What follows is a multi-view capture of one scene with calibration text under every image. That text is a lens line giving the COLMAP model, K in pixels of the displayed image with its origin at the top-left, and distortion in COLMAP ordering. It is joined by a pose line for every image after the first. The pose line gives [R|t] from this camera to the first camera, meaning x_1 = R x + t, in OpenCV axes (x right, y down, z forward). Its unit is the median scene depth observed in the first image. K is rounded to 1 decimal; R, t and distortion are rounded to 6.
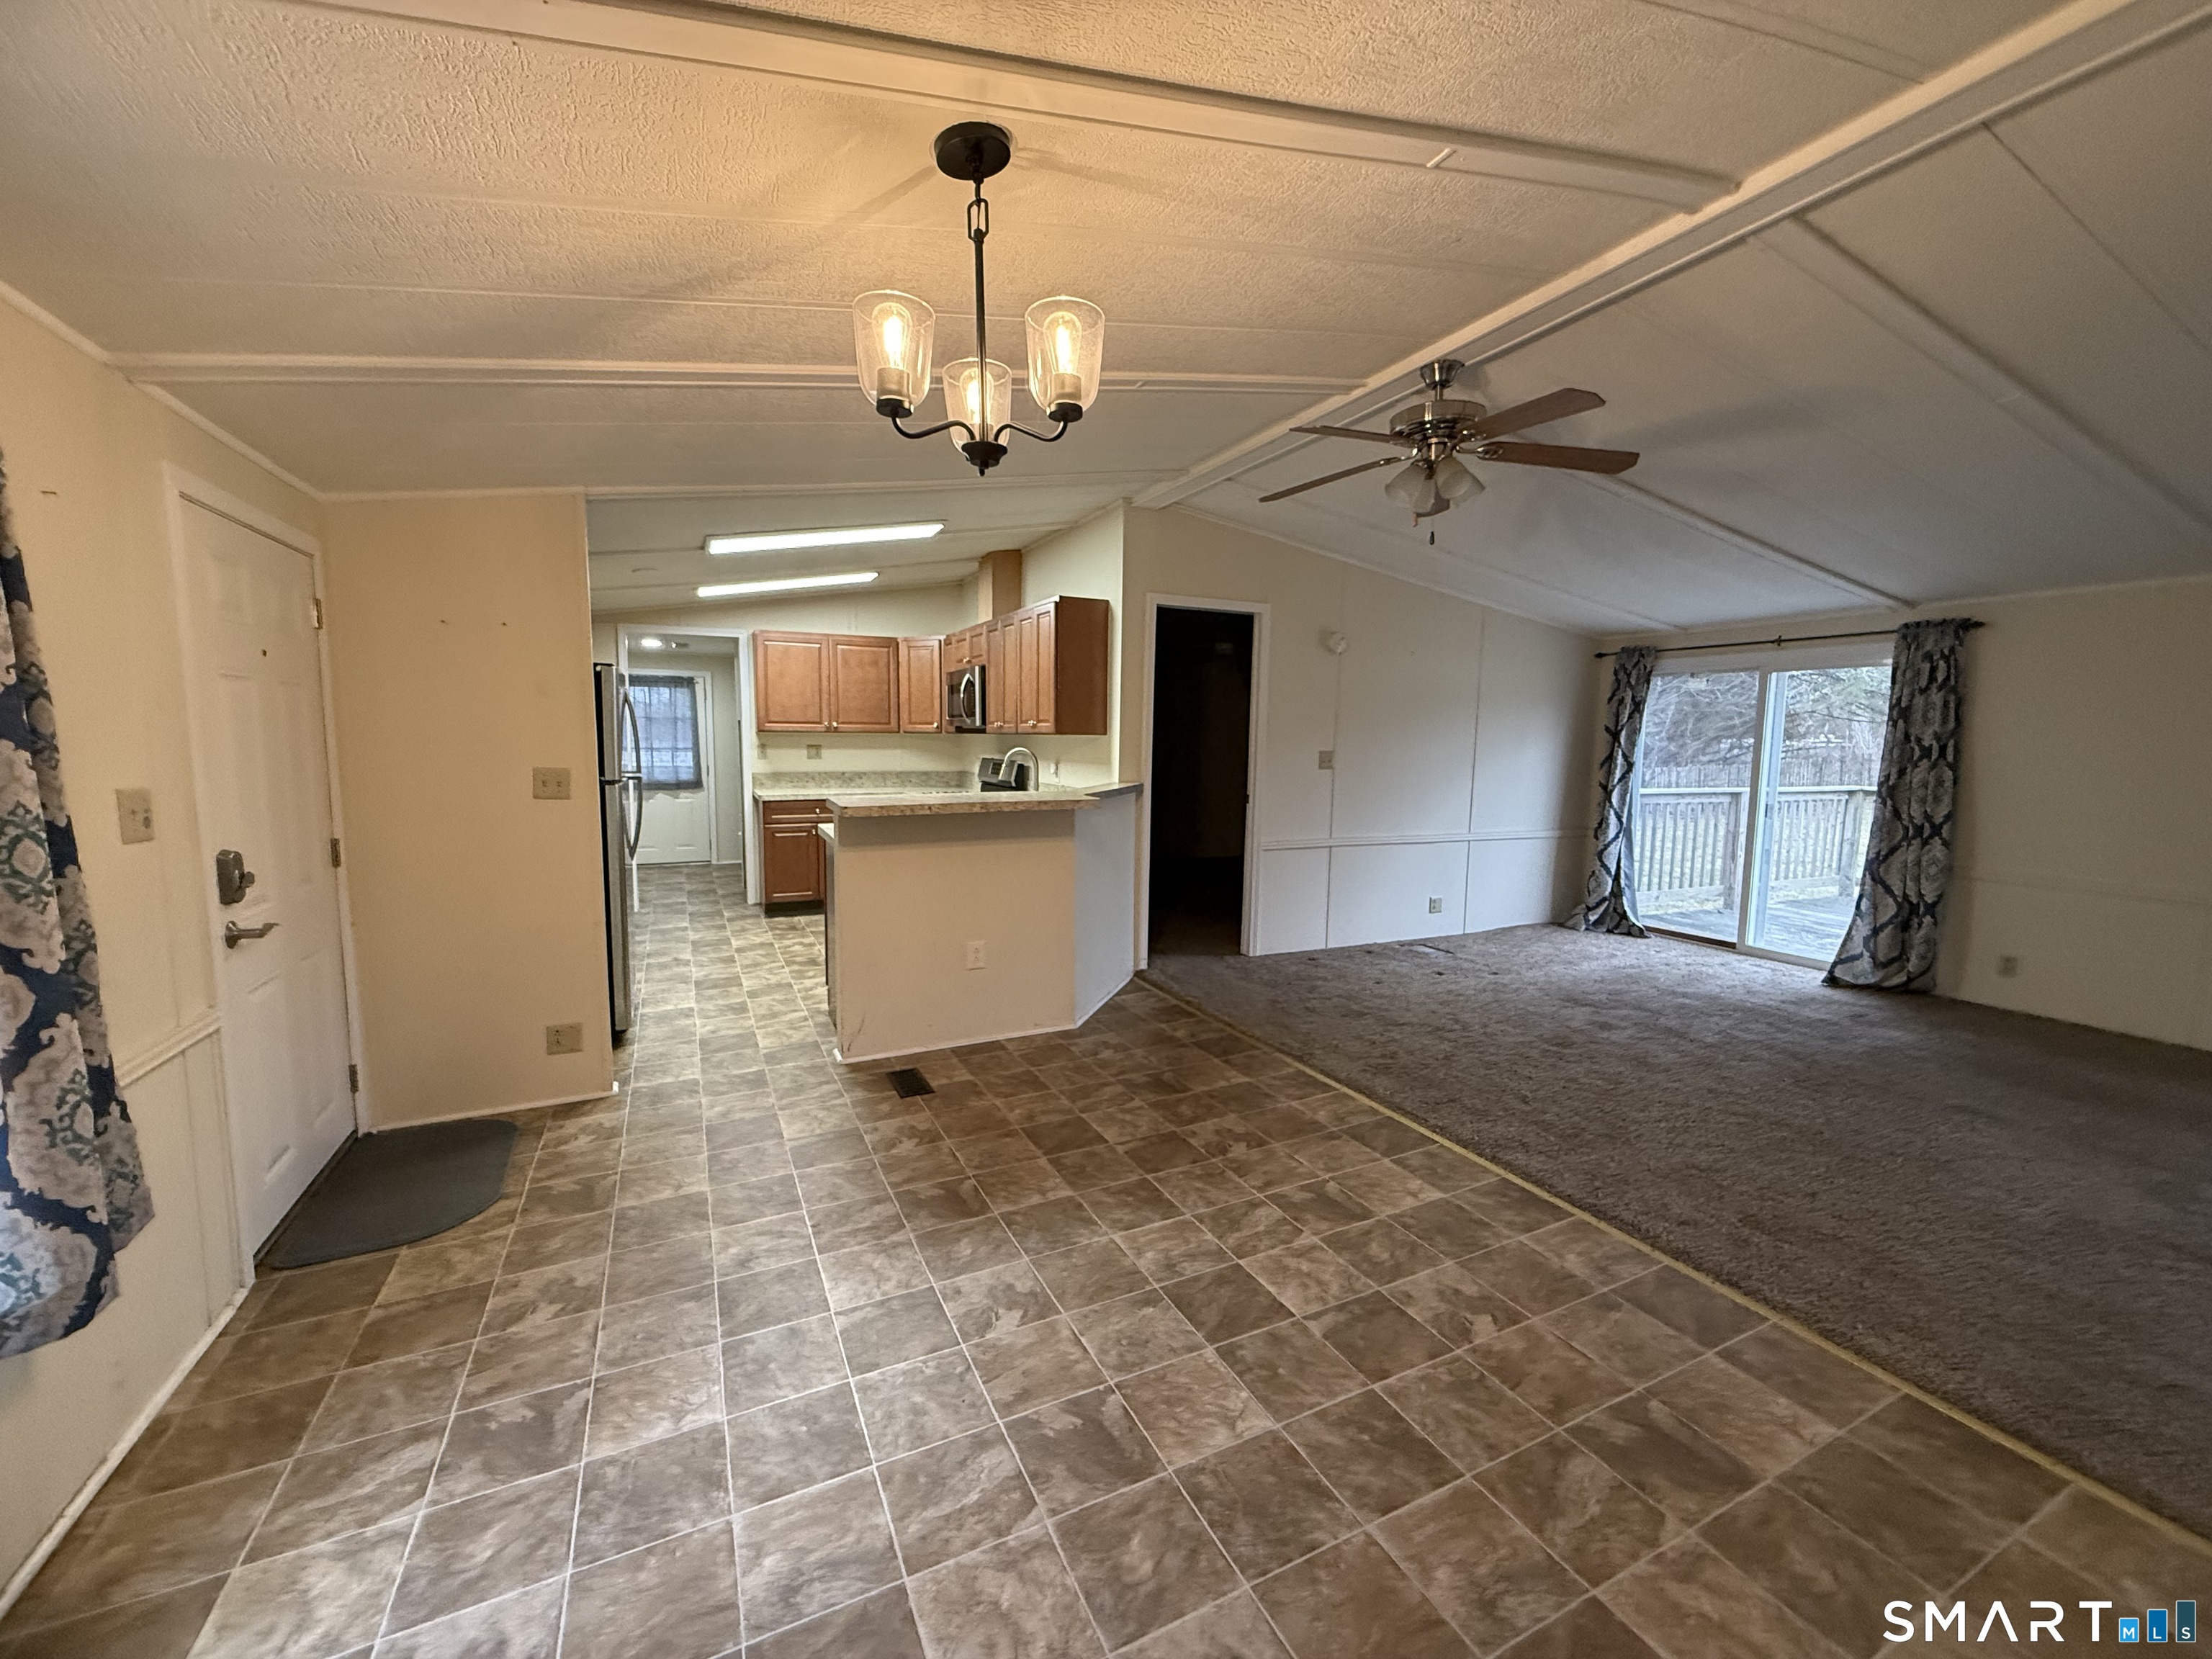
lens RADIAL K [[881.2, 0, 1100.2], [0, 881.2, 826.7], [0, 0, 1]] dist [0.000600, -0.000688]
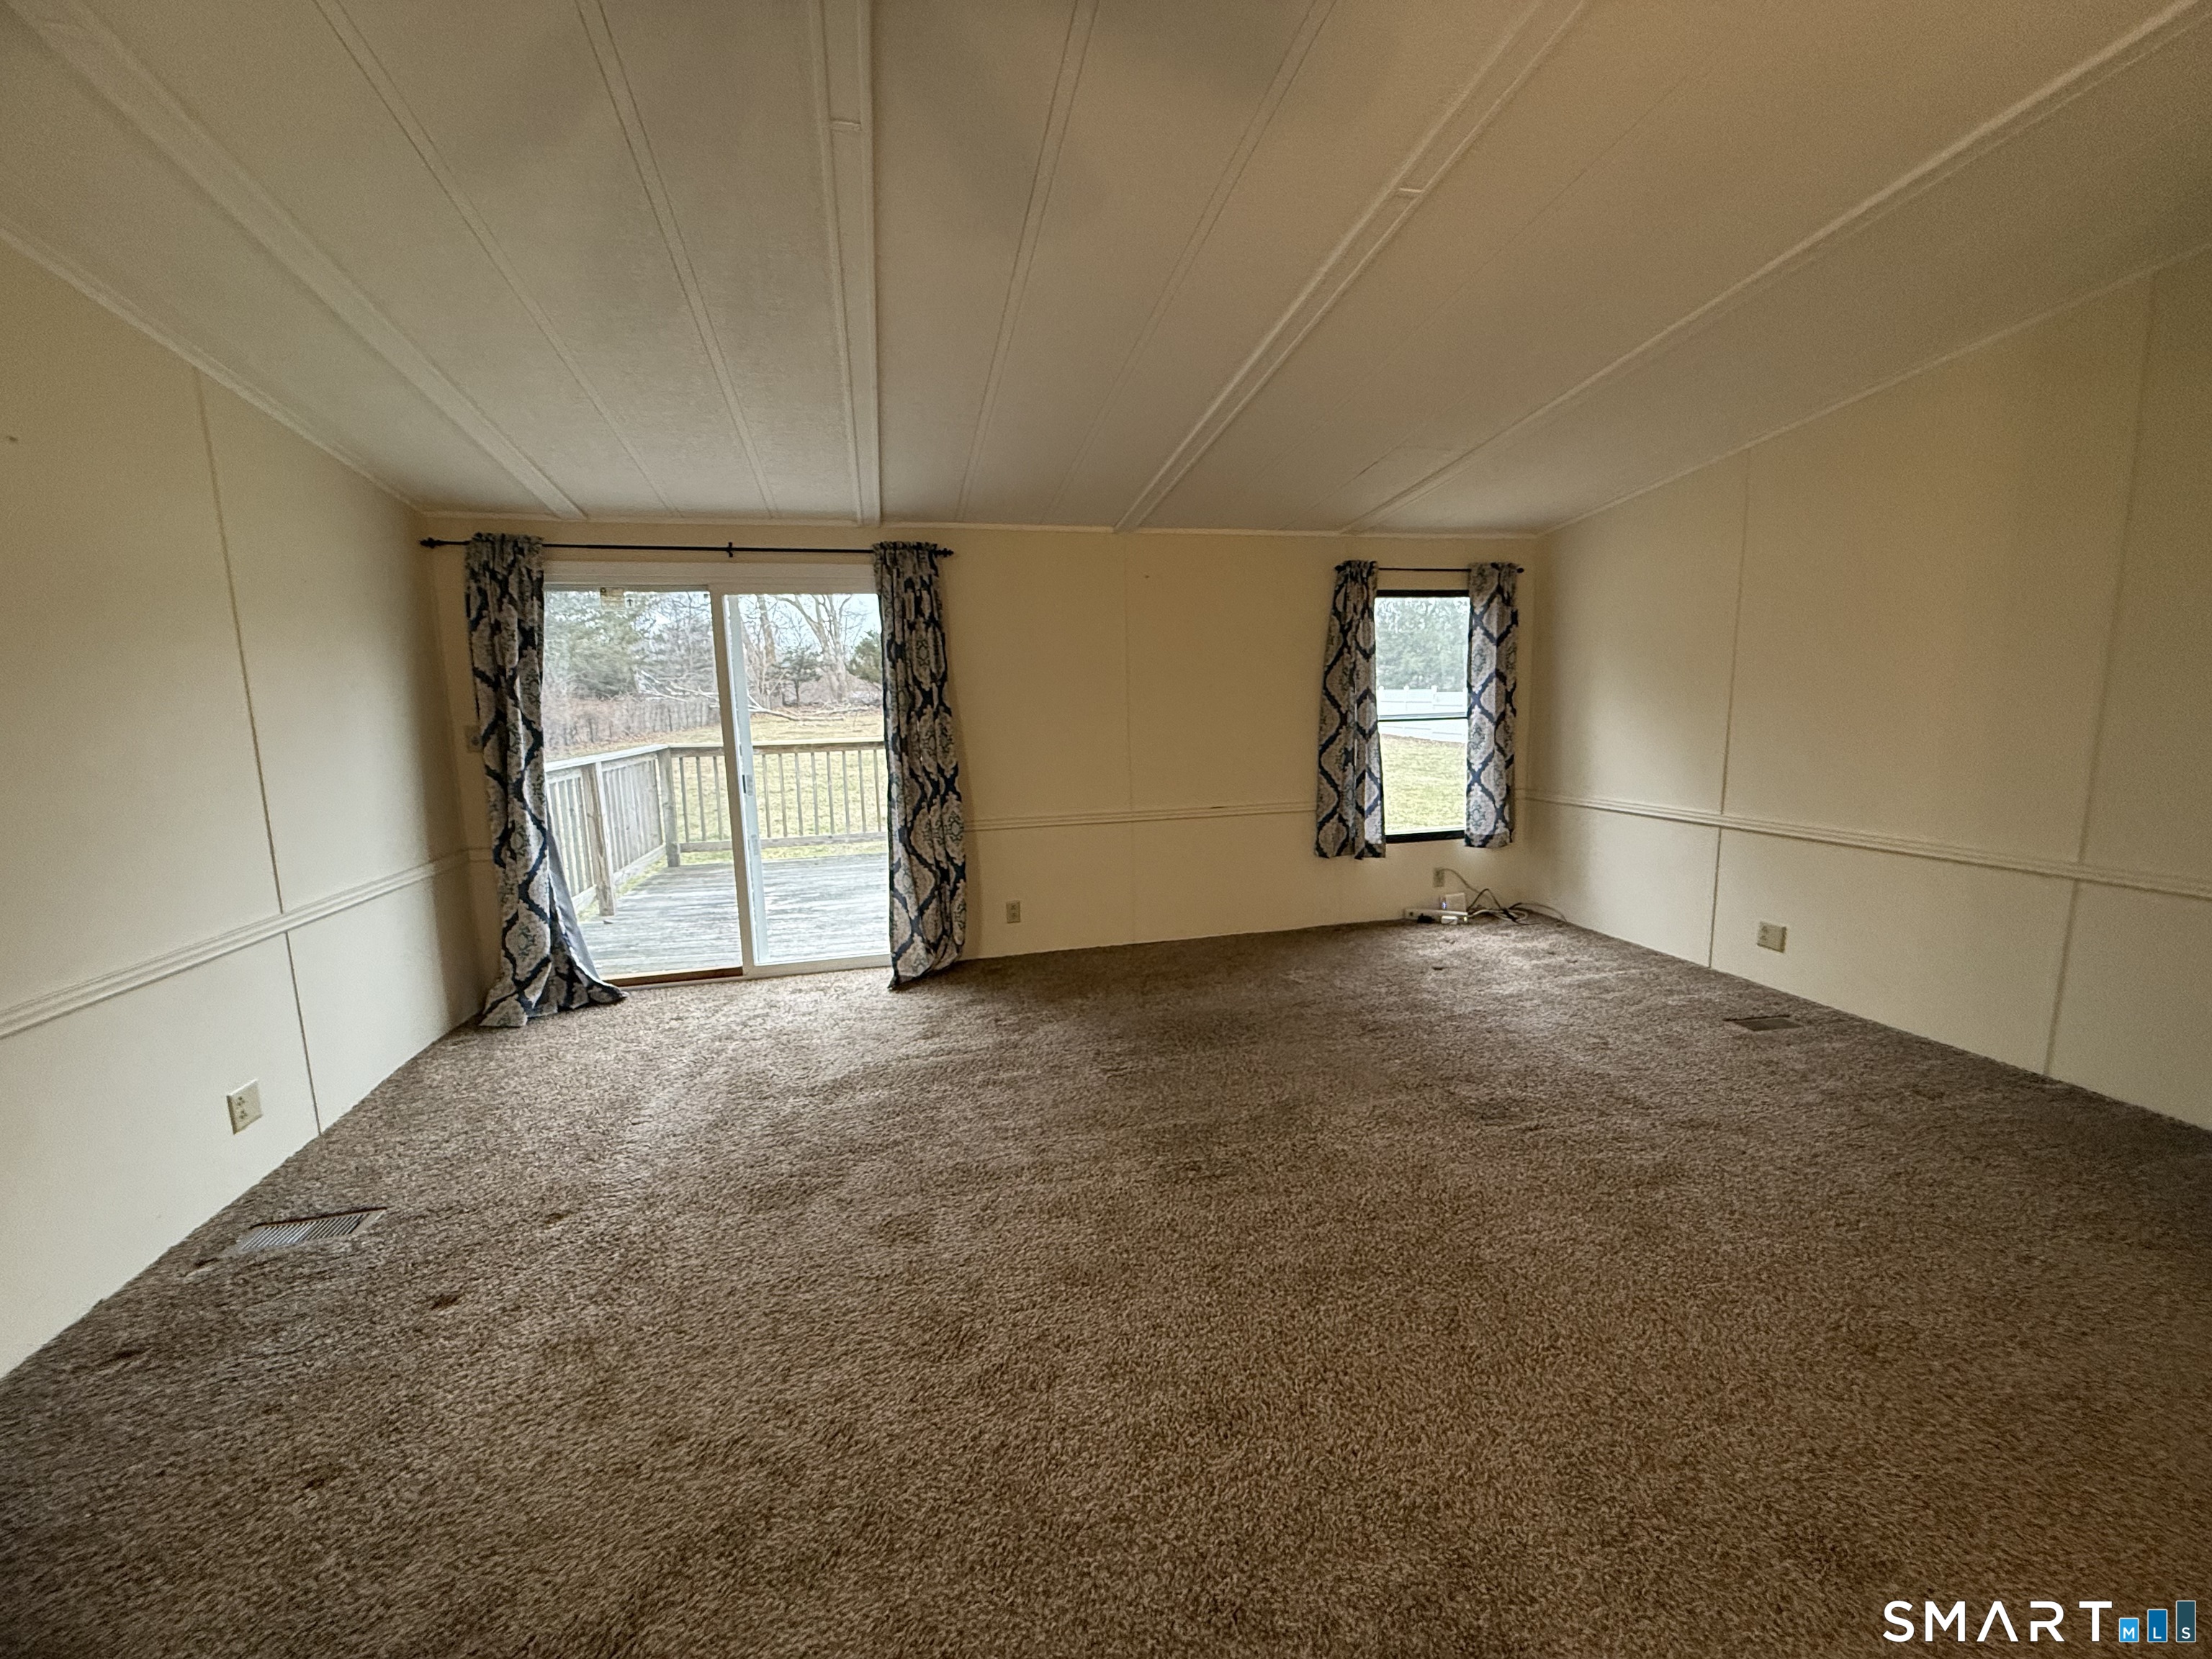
lens RADIAL K [[881.2, 0, 1100.2], [0, 881.2, 826.7], [0, 0, 1]] dist [0.000600, -0.000688]
pose [[0.199479, -0.163411, 0.966181, 0.110441], [0.123629, 0.982315, 0.140615, -0.059720], [-0.972072, 0.091398, 0.216154, 0.654634]]
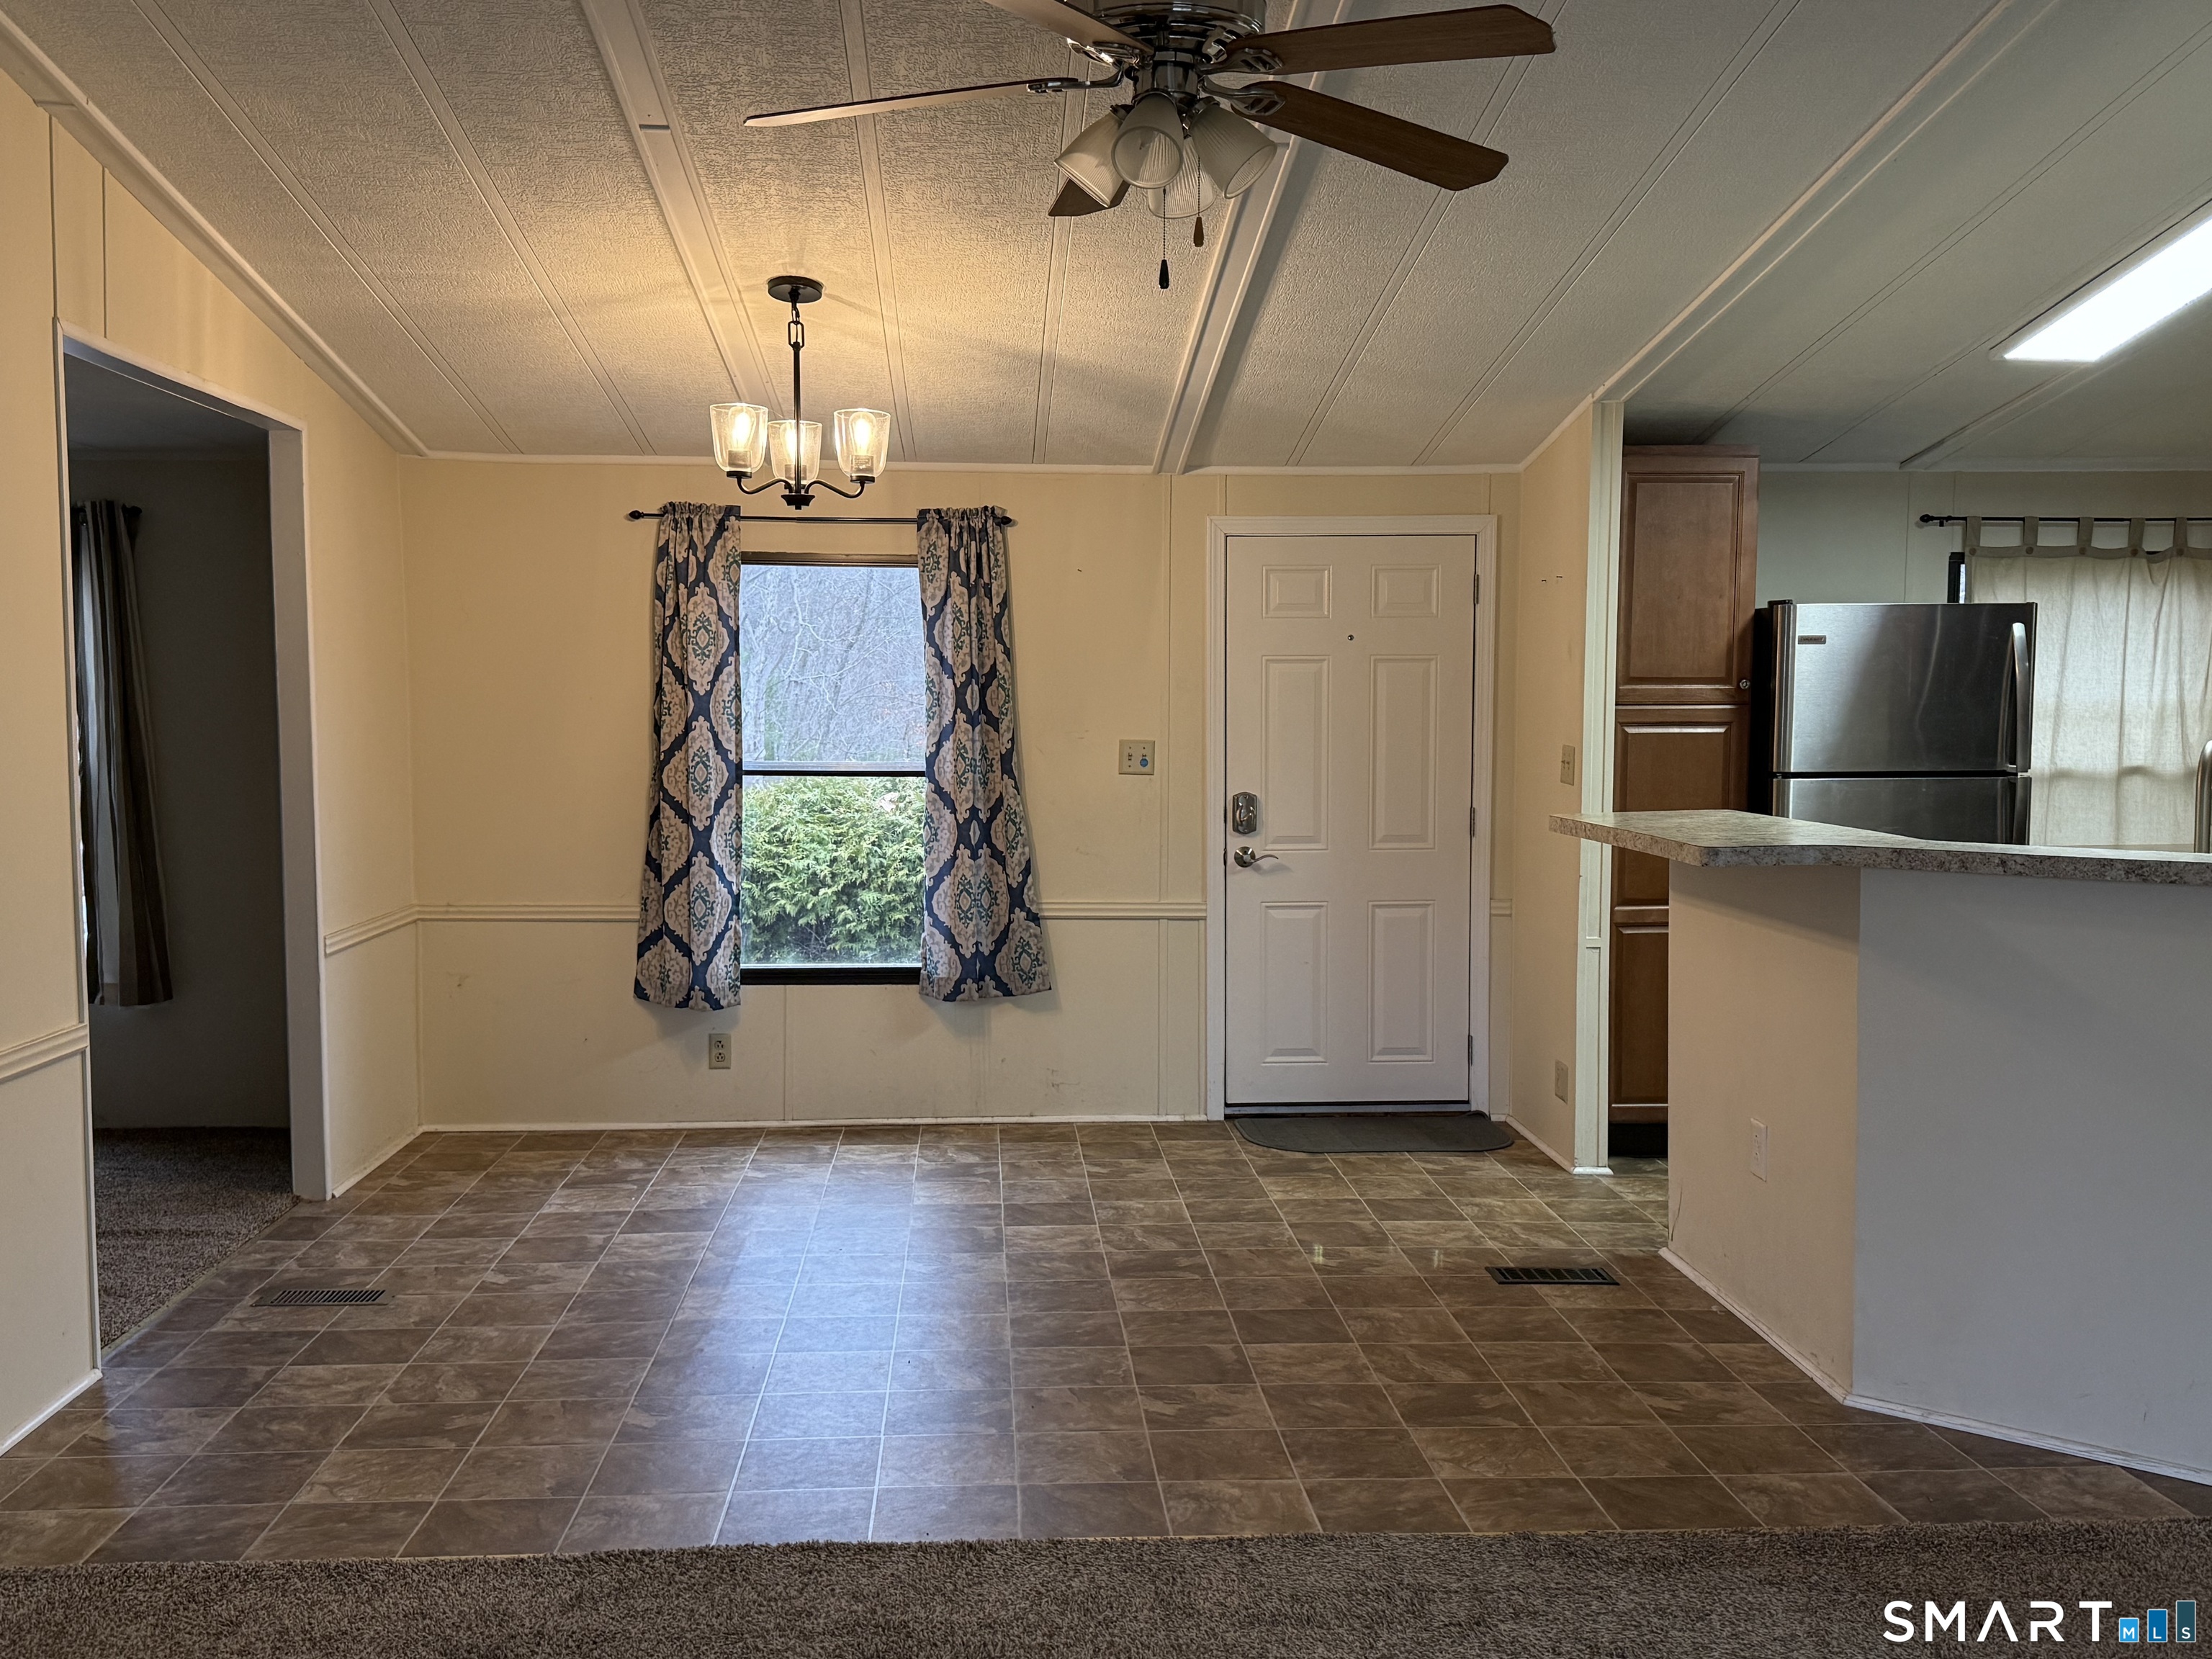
lens RADIAL K [[1994.4, 0, 1103.2], [0, 1994.4, 841.4], [0, 0, 1]] dist [0.245880, -0.582643]
pose [[-0.375692, 0.061031, -0.924733, 0.862299], [-0.098888, 0.989492, 0.105480, -0.090465], [0.921454, 0.131073, -0.365709, 0.871969]]
